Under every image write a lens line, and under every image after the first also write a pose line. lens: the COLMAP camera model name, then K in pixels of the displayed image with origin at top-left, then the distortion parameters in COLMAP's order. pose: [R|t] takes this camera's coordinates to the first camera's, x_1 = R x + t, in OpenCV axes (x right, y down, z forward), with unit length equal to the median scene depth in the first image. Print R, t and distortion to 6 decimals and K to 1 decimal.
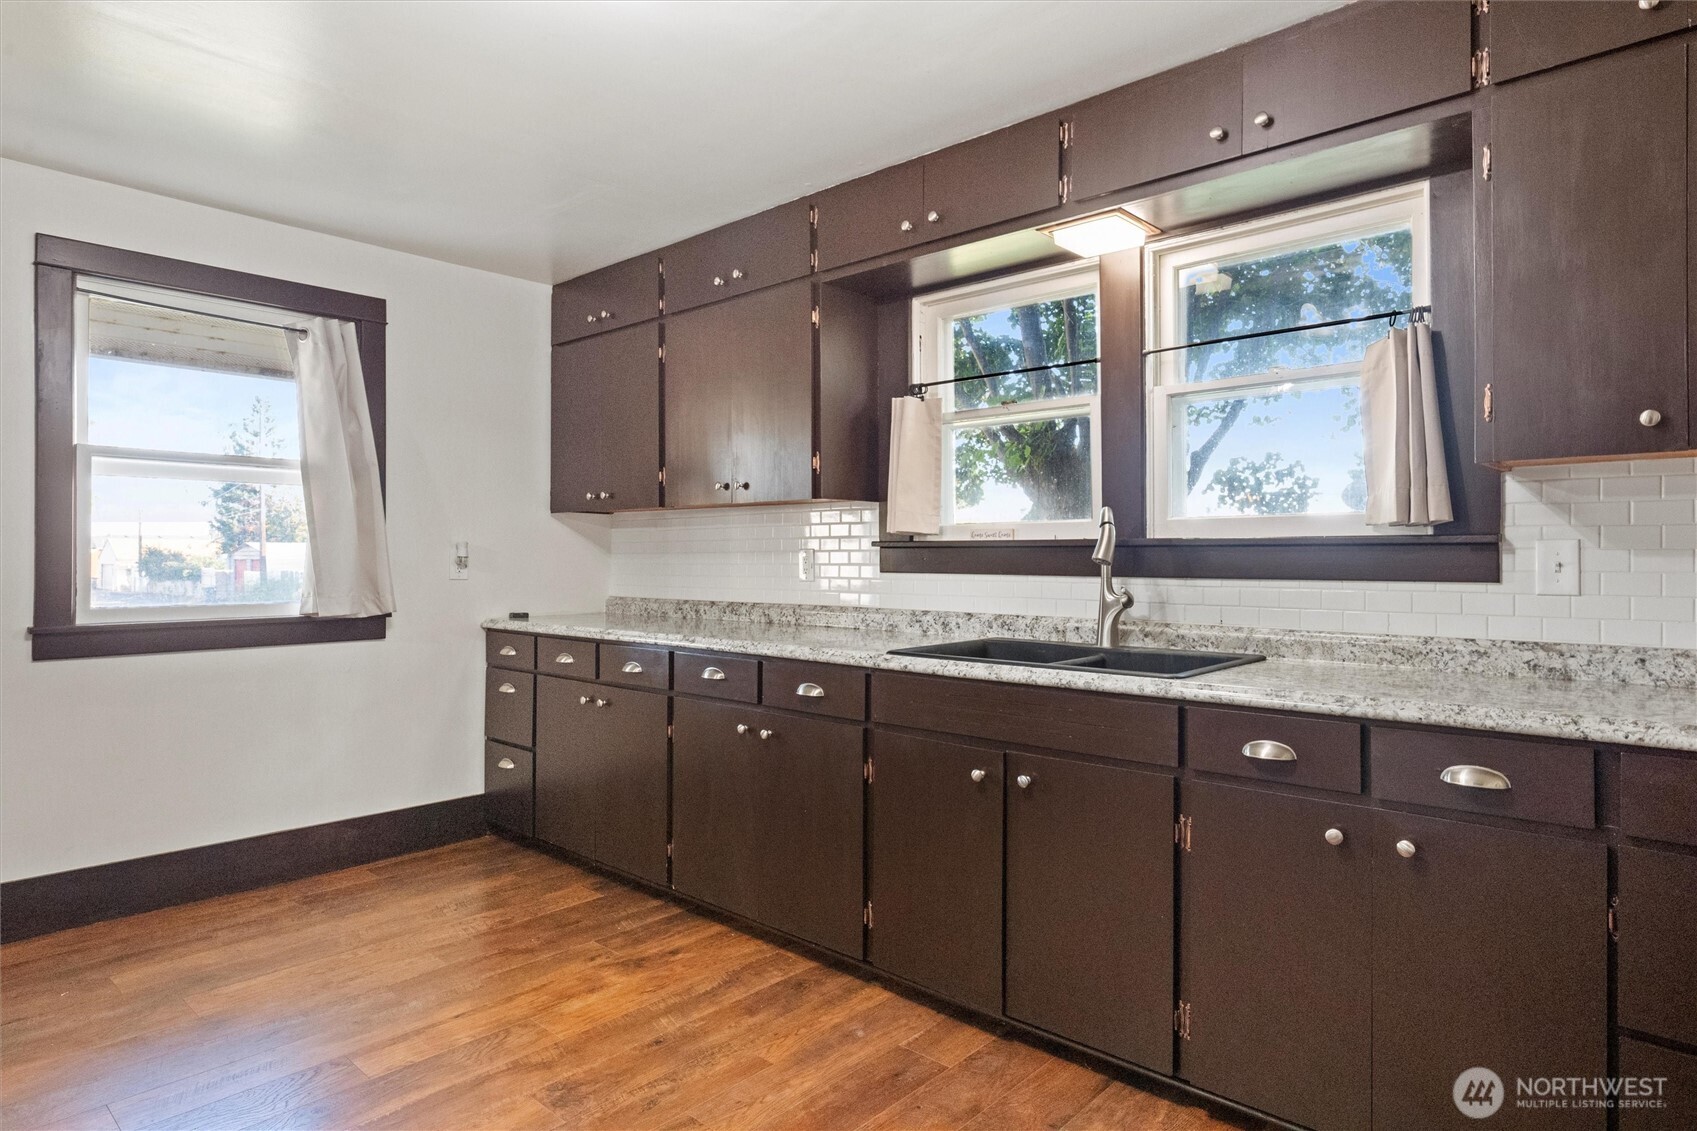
lens RADIAL K [[967.8, 0, 848.5], [0, 967.8, 561.4], [0, 0, 1]] dist [0.000349, 0.000043]
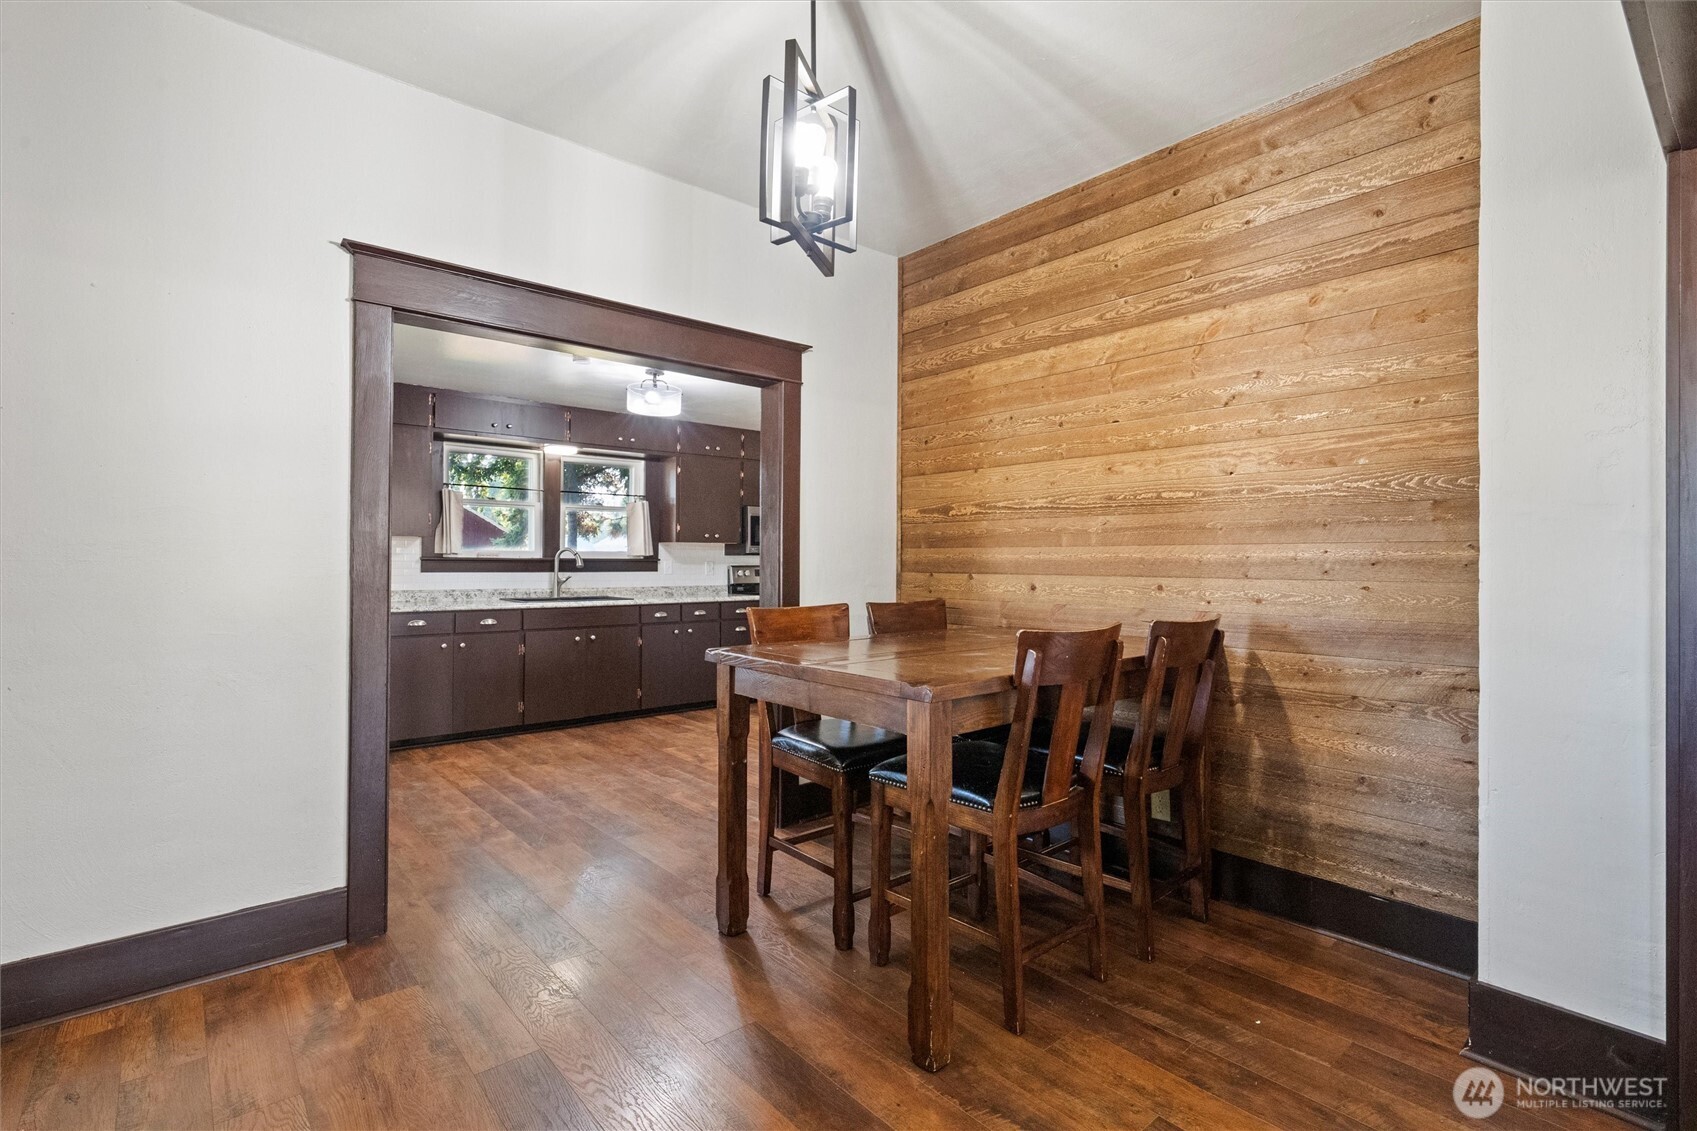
lens RADIAL K [[788.0, 0, 848.4], [0, 788.0, 560.0], [0, 0, 1]] dist [-0.000004, 0.000000]
pose [[0.127355, -0.000992, 0.991857, -2.174361], [-0.001862, 0.999997, 0.001239, -0.026515], [-0.991855, -0.002005, 0.127353, -0.139295]]
